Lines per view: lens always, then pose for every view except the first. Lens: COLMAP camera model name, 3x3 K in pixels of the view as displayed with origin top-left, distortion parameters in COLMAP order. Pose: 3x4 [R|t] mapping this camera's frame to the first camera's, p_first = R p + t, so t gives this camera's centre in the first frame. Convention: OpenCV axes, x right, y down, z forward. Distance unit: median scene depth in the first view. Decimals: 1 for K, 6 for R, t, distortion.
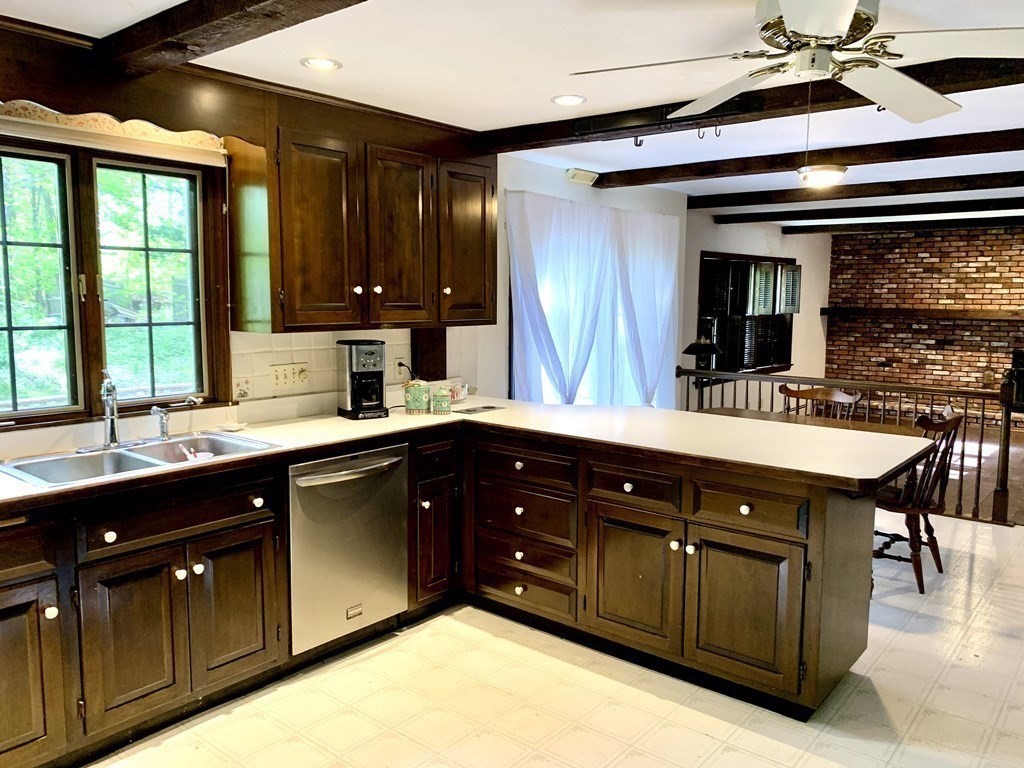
lens RADIAL K [[781.0, 0, 514.4], [0, 781.0, 376.9], [0, 0, 1]] dist [0.042880, -0.058539]
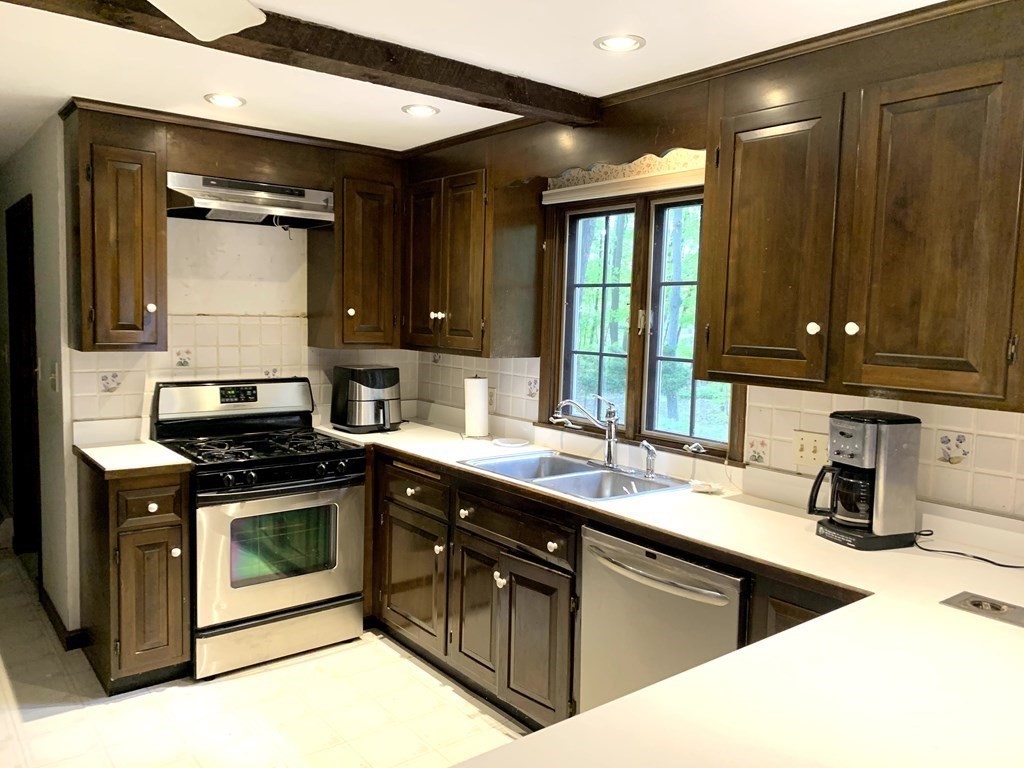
lens RADIAL K [[781.0, 0, 507.1], [0, 781.0, 376.1], [0, 0, 1]] dist [0.042880, -0.058539]
pose [[-0.216096, 0.062496, -0.974370, 0.210645], [-0.134306, 0.986560, 0.093064, -0.043652], [0.967091, 0.150975, -0.204798, 0.396050]]
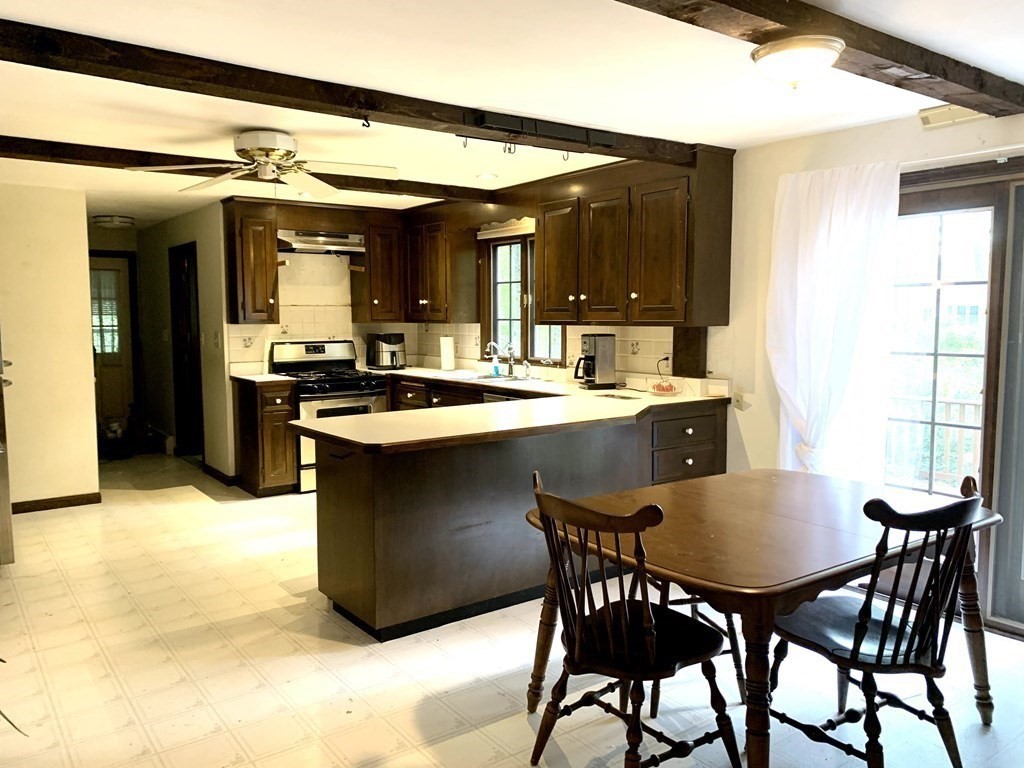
lens RADIAL K [[781.0, 0, 522.1], [0, 781.0, 388.3], [0, 0, 1]] dist [0.042880, -0.058539]
pose [[-0.234957, 0.079558, -0.968744, 0.560441], [-0.106057, 0.988596, 0.106911, -0.039813], [0.966202, 0.127862, -0.223840, 0.557781]]
